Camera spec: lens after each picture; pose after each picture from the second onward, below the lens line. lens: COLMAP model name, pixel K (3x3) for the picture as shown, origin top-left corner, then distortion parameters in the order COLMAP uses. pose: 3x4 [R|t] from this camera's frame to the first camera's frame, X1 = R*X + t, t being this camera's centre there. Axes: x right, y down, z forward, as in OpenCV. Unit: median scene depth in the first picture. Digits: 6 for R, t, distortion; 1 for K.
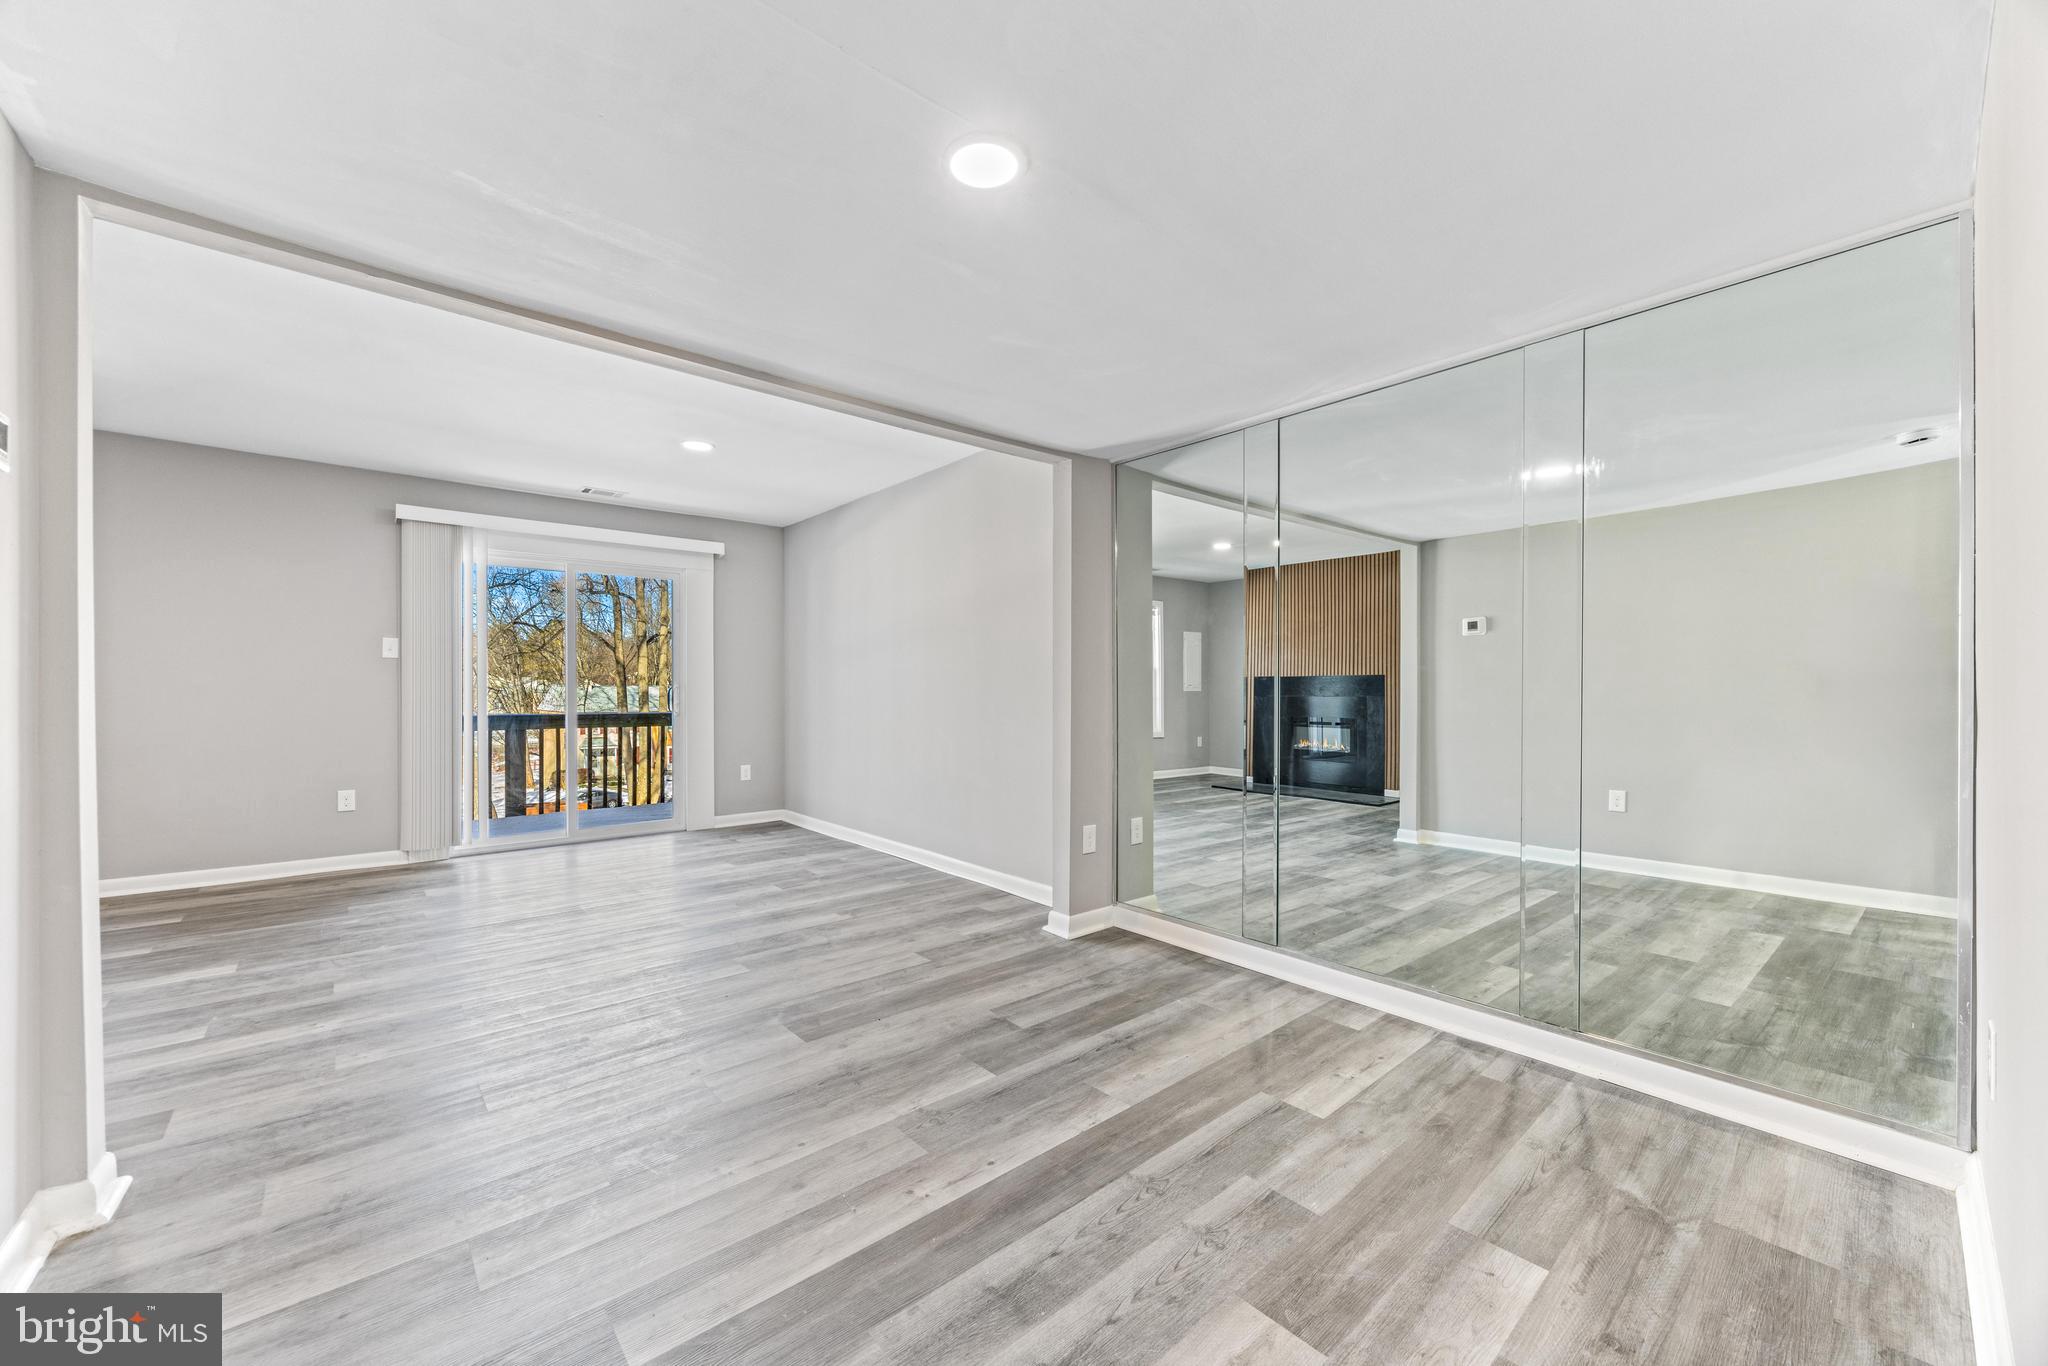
lens RADIAL K [[777.9, 0, 1020.3], [0, 777.9, 688.8], [0, 0, 1]] dist [-0.003238, -0.000026]
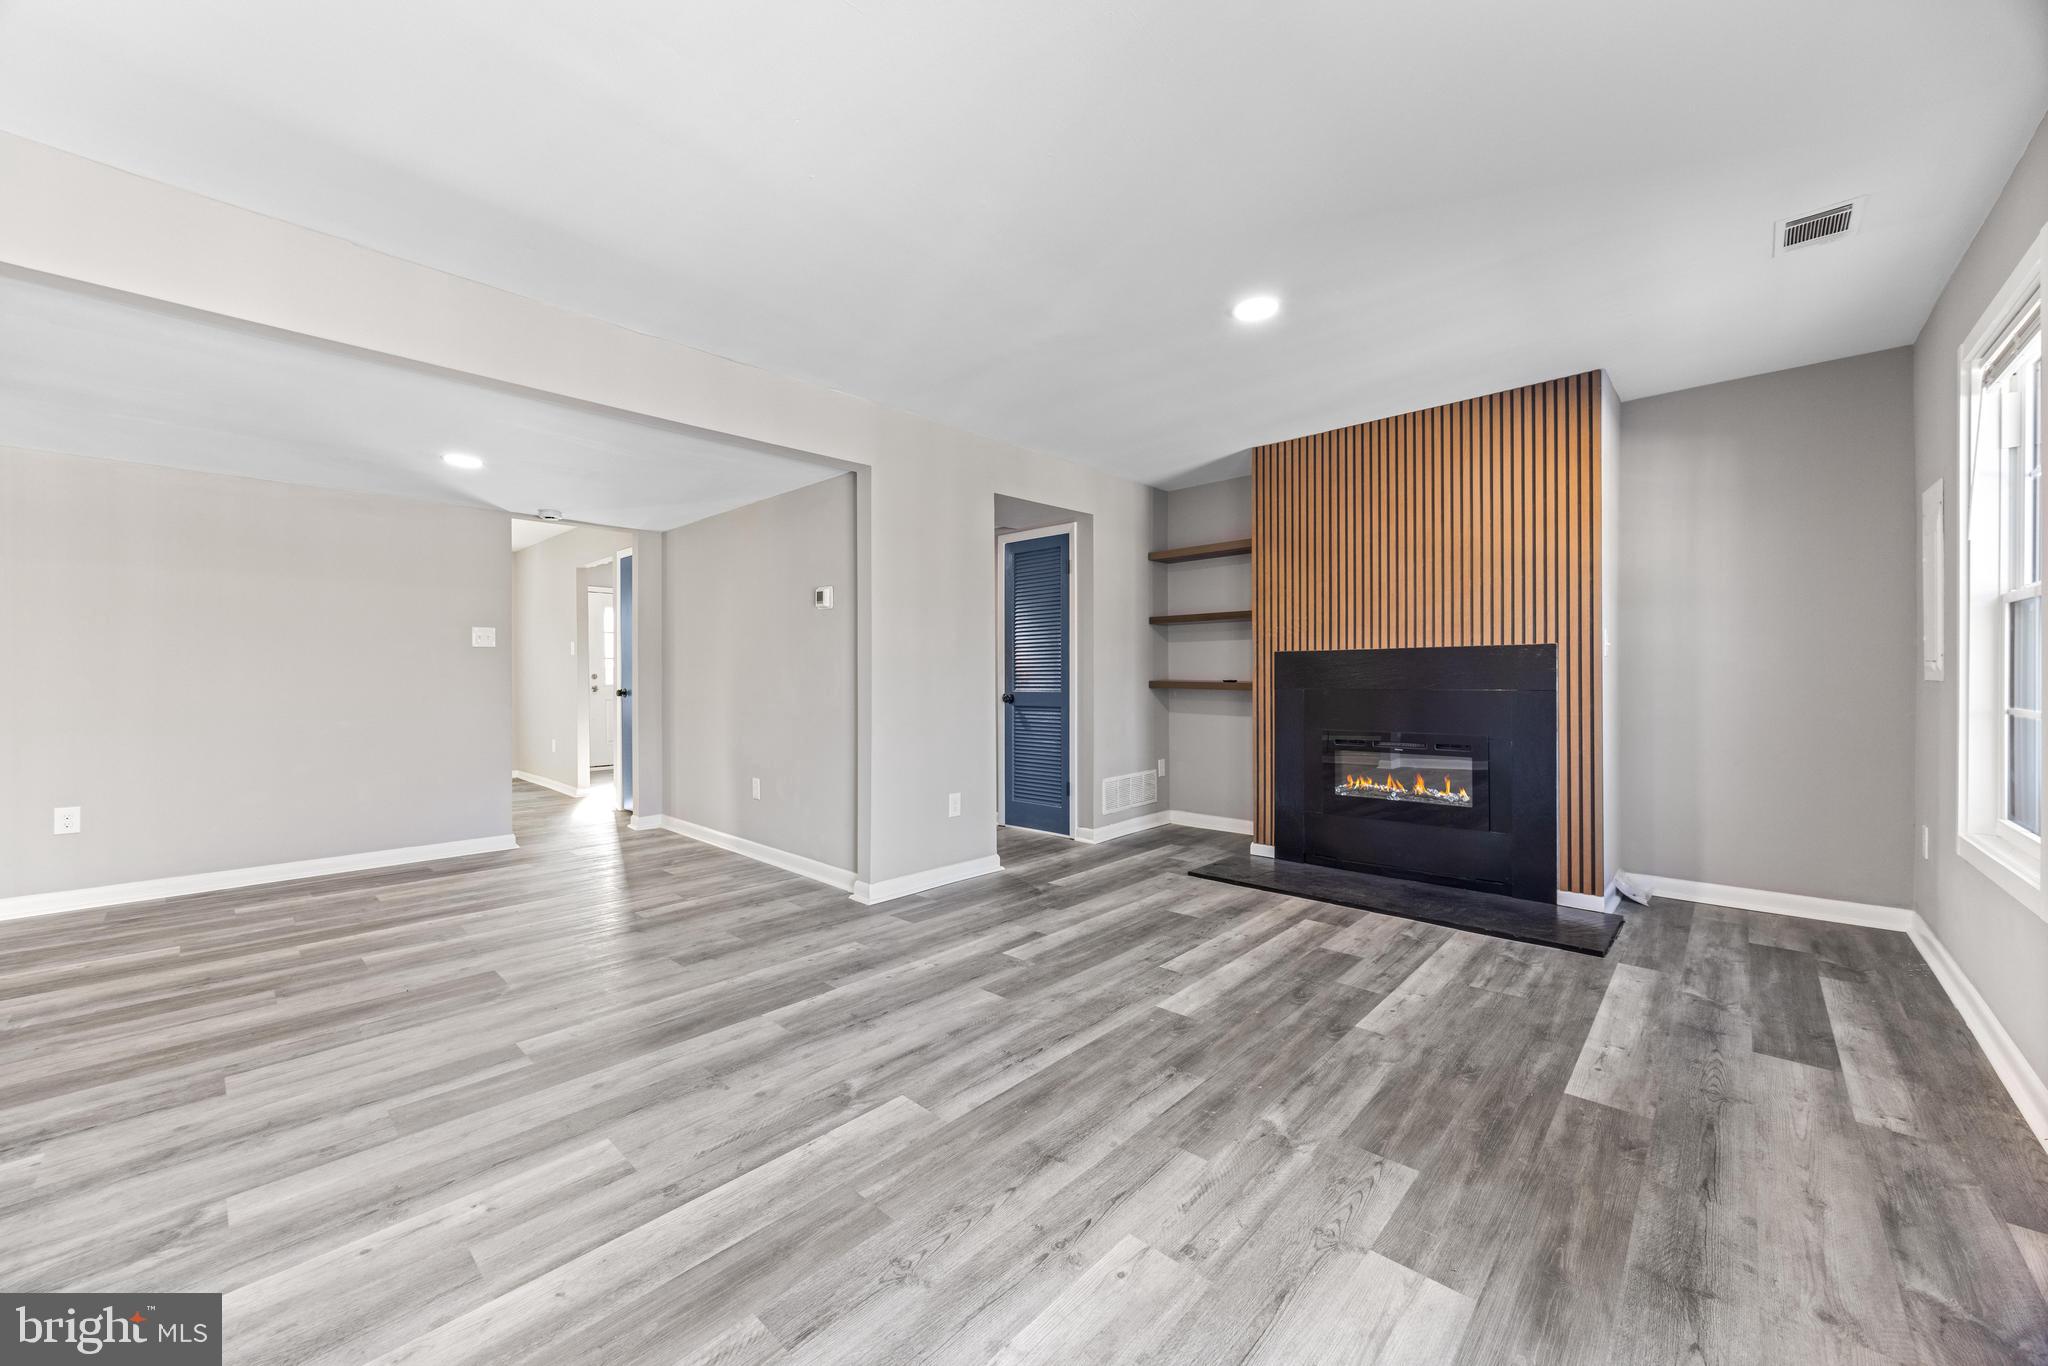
lens RADIAL K [[774.7, 0, 1013.7], [0, 774.7, 678.3], [0, 0, 1]] dist [-0.003064, -0.000062]
pose [[-0.994912, 0.001056, -0.100746, -0.648232], [0.001017, 0.999999, 0.000437, 0.002036], [0.100746, 0.000332, -0.994912, 1.542357]]
